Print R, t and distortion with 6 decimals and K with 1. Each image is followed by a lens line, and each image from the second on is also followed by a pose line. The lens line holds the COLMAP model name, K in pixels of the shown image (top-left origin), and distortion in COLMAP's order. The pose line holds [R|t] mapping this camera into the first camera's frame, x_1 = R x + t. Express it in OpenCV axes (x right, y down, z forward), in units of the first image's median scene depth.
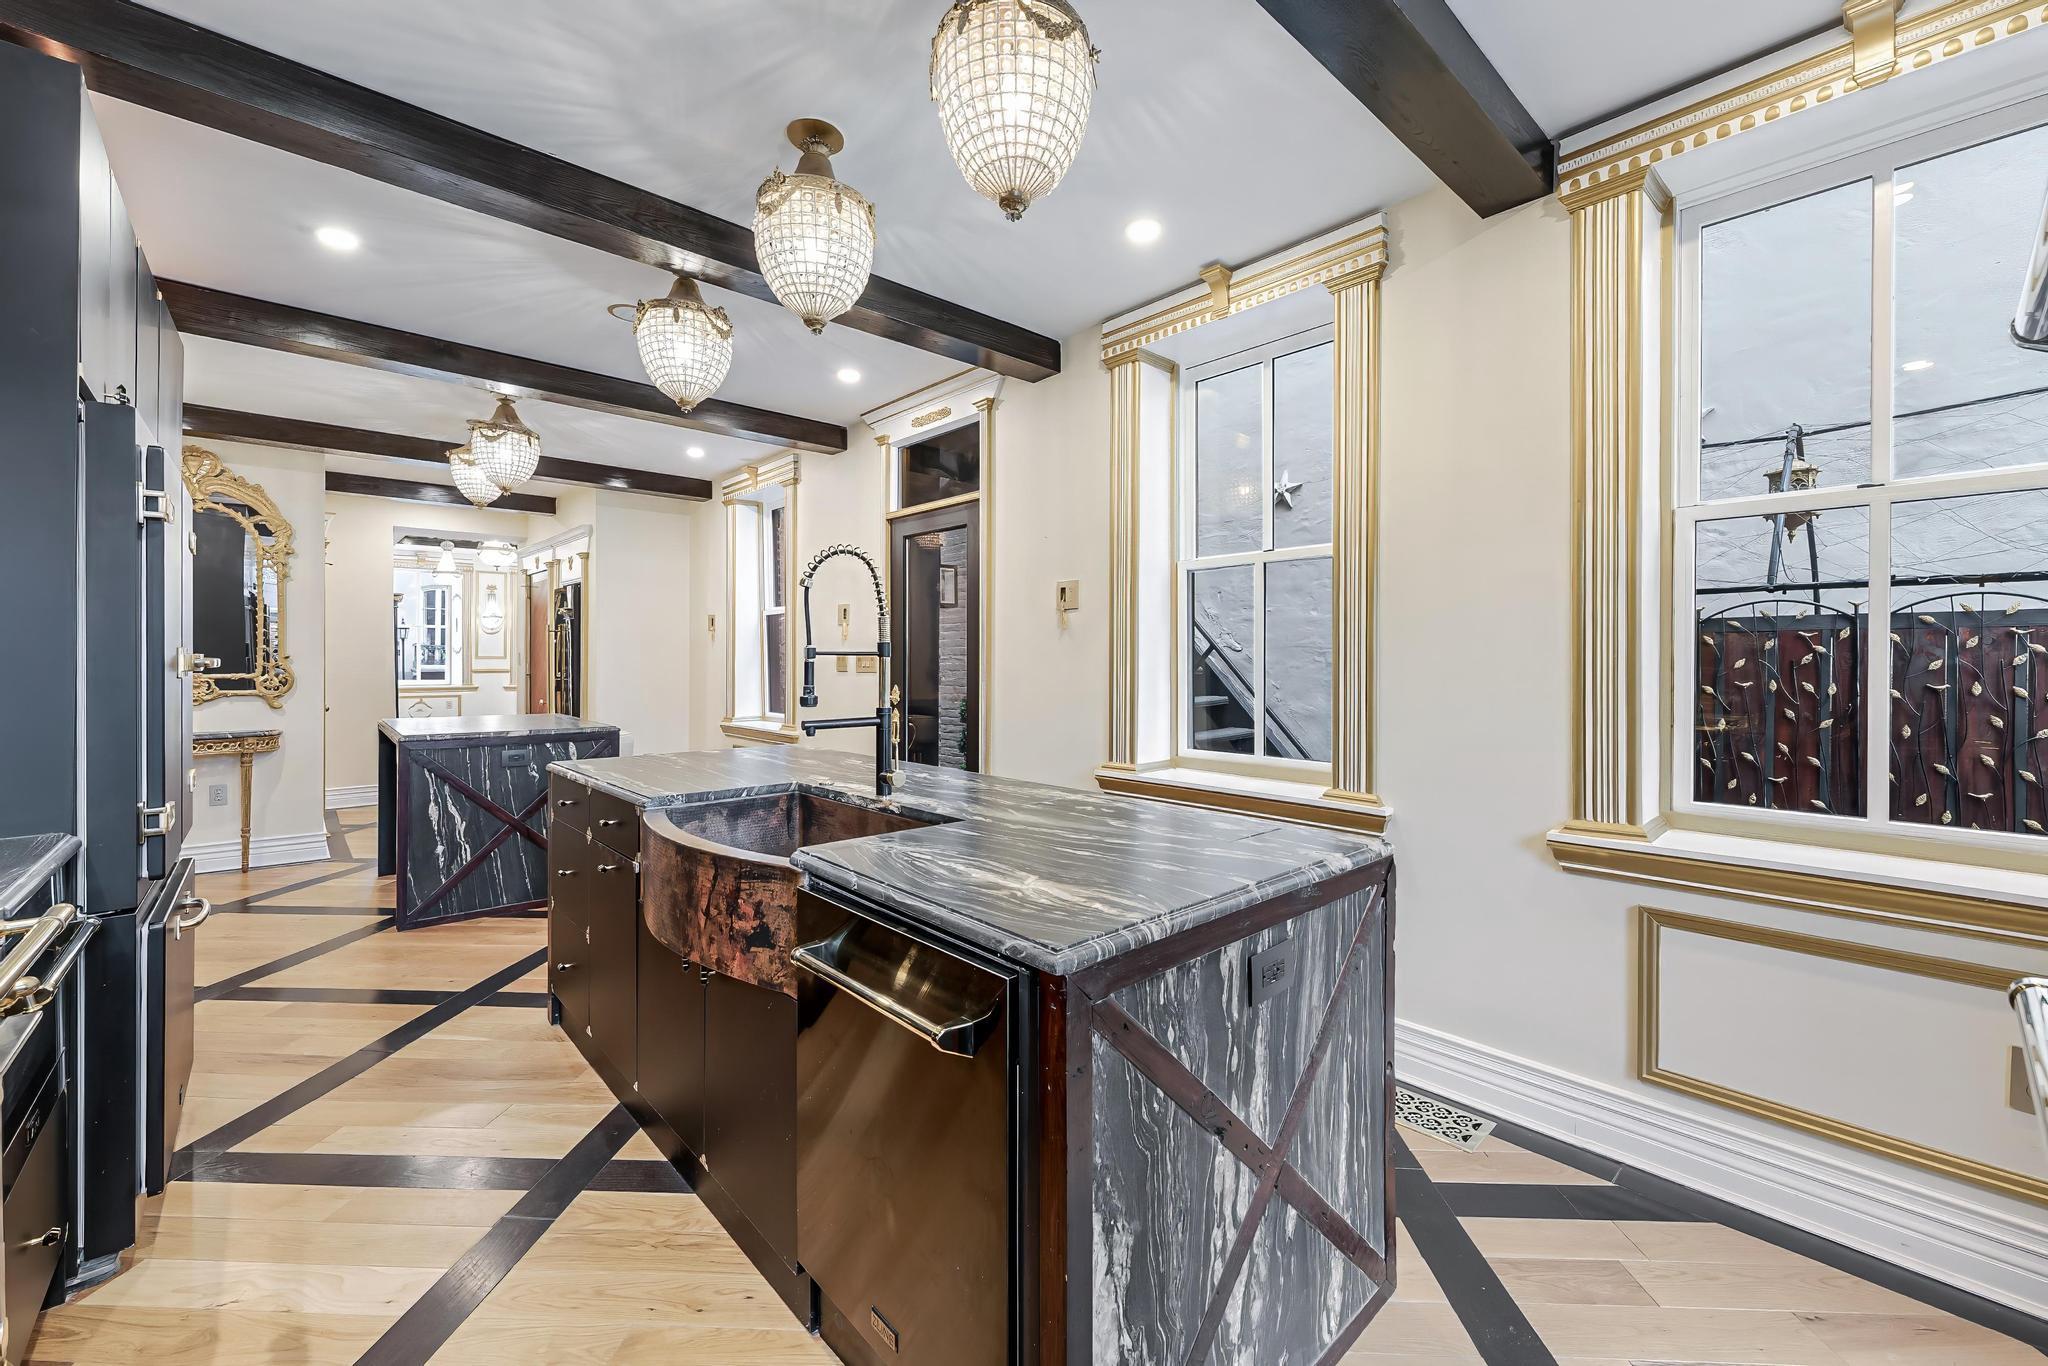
lens RADIAL K [[800.9, 0, 1023.0], [0, 800.9, 666.2], [0, 0, 1]] dist [-0.018566, 0.000063]
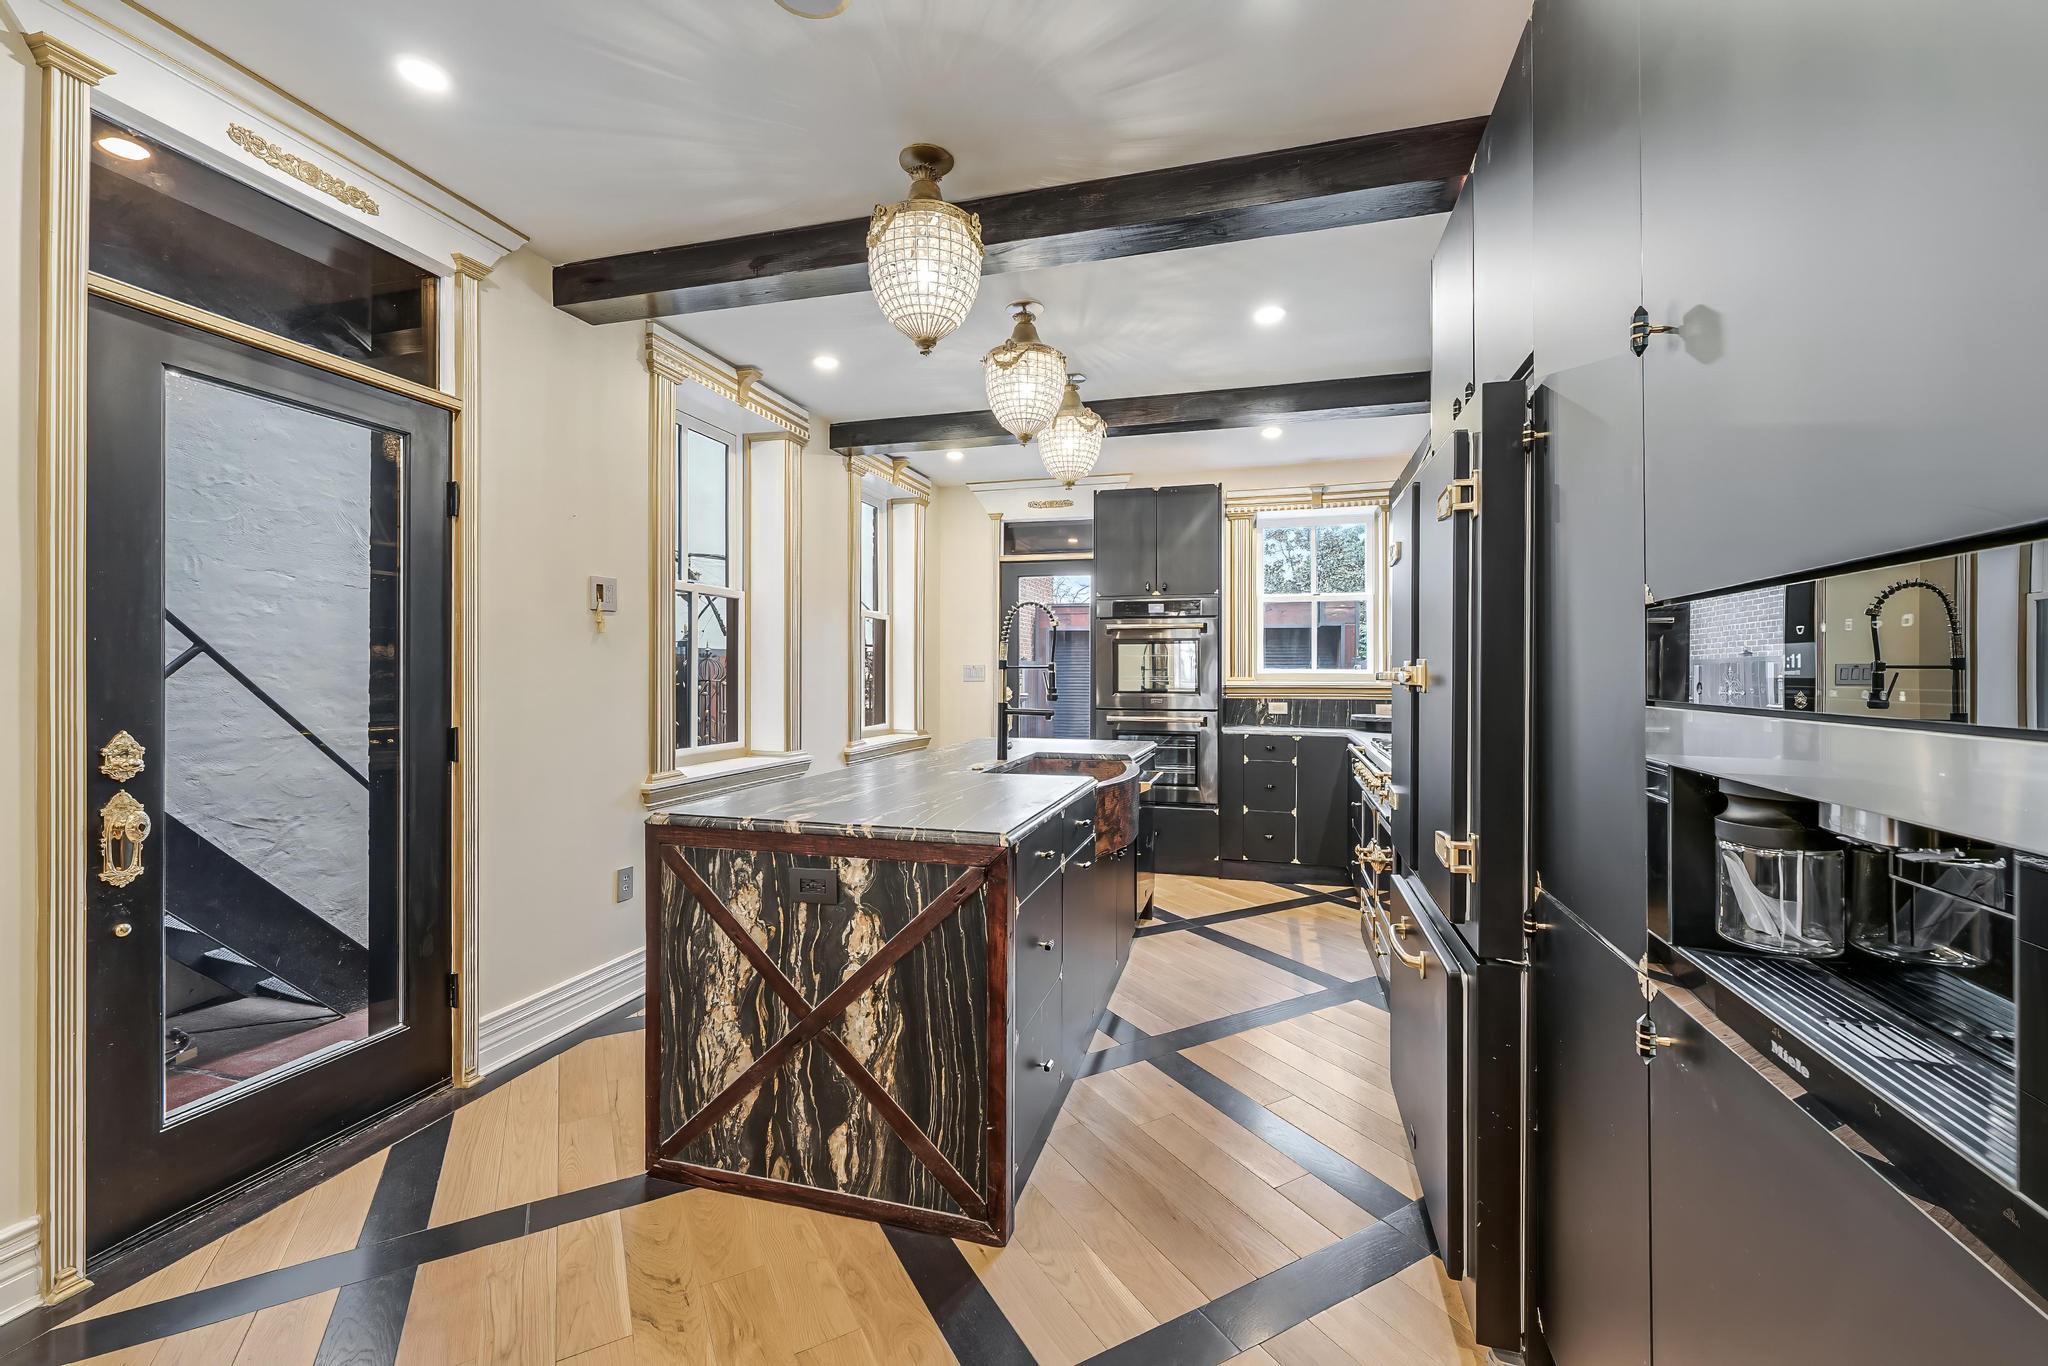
lens RADIAL K [[800.9, 0, 1034.0], [0, 800.9, 665.1], [0, 0, 1]] dist [-0.018566, 0.000063]
pose [[-0.522514, 0.003550, 0.852624, -0.745234], [0.001488, 0.999994, -0.003252, -0.007429], [-0.852630, -0.000430, -0.522515, 0.860077]]
